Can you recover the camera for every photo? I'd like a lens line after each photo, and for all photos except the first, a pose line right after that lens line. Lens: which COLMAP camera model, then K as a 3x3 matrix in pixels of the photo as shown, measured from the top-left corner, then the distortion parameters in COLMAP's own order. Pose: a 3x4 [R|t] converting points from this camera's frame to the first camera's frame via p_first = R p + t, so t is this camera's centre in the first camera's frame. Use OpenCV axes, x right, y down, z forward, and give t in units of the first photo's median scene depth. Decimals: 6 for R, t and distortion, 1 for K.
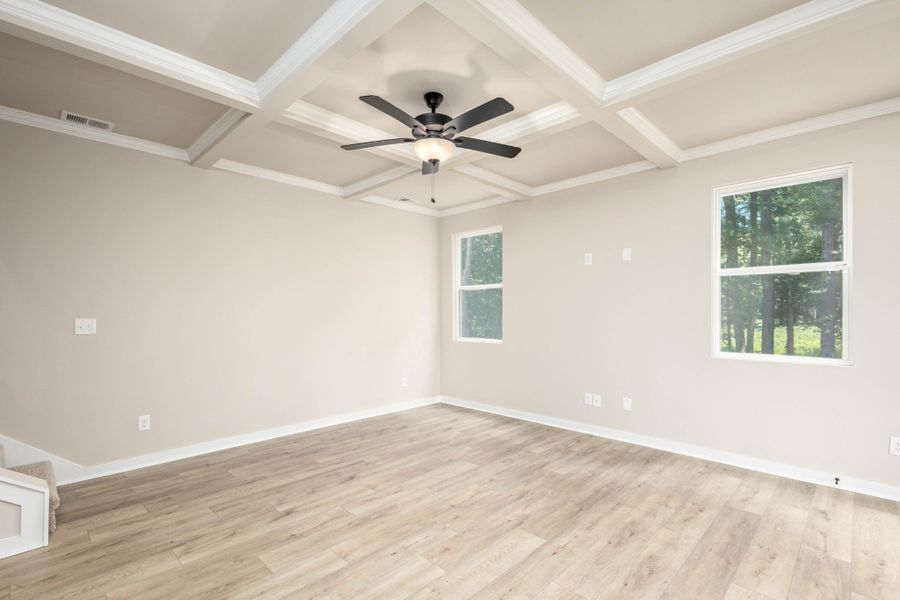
lens RADIAL K [[416.6, 0, 450.5], [0, 416.6, 307.8], [0, 0, 1]] dist [0.001814, 0.000119]
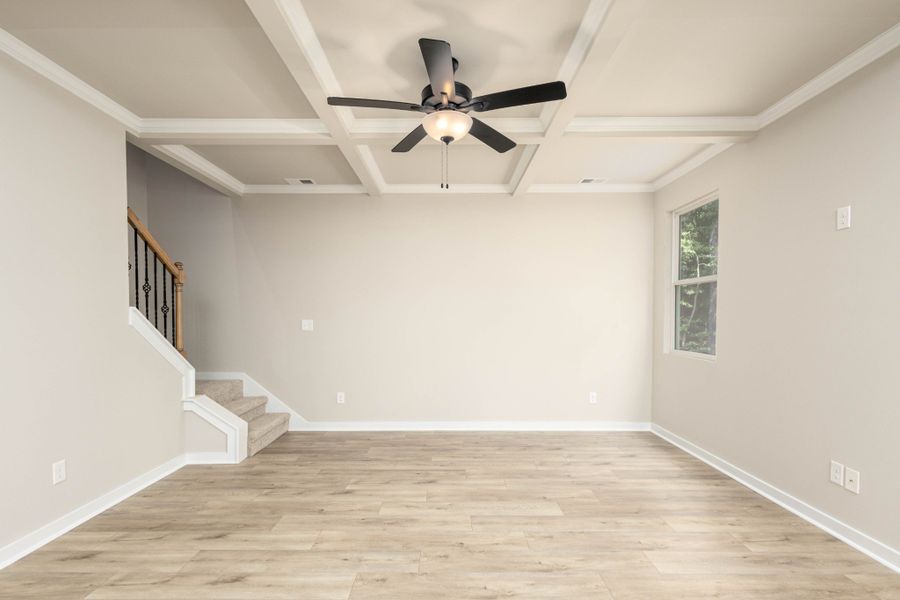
lens RADIAL K [[421.9, 0, 444.7], [0, 421.9, 324.2], [0, 0, 1]] dist [0.000686, -0.000384]
pose [[0.695875, 0.016179, -0.717981, 0.503550], [0.005956, 0.999582, 0.028298, 0.003571], [0.718139, -0.023968, 0.695487, 0.332602]]
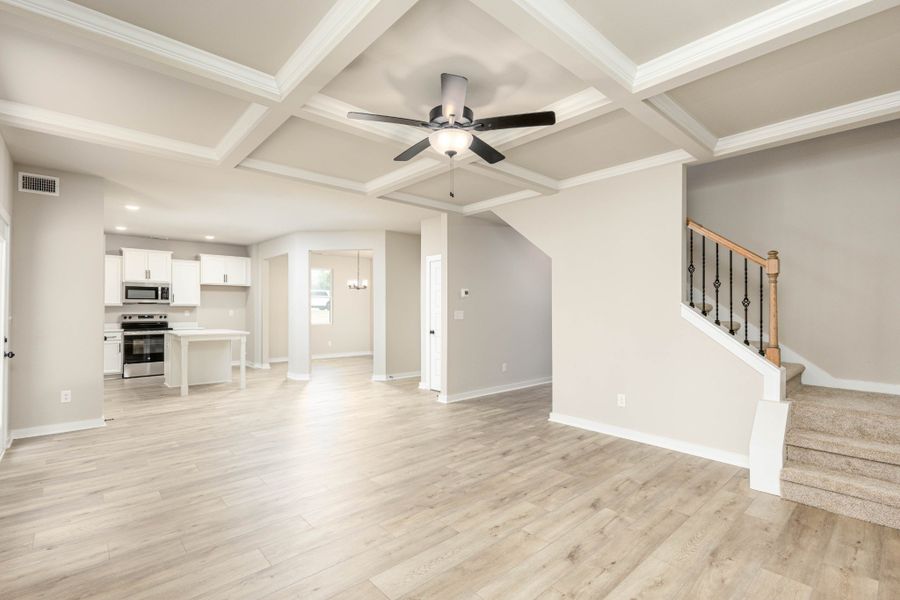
lens RADIAL K [[416.6, 0, 450.5], [0, 416.6, 307.8], [0, 0, 1]] dist [0.001814, 0.000119]
pose [[-0.998083, 0.000550, 0.061892, -0.083953], [-0.000248, 0.999917, -0.012881, 0.018081], [-0.061894, -0.012871, -0.998000, 1.684078]]
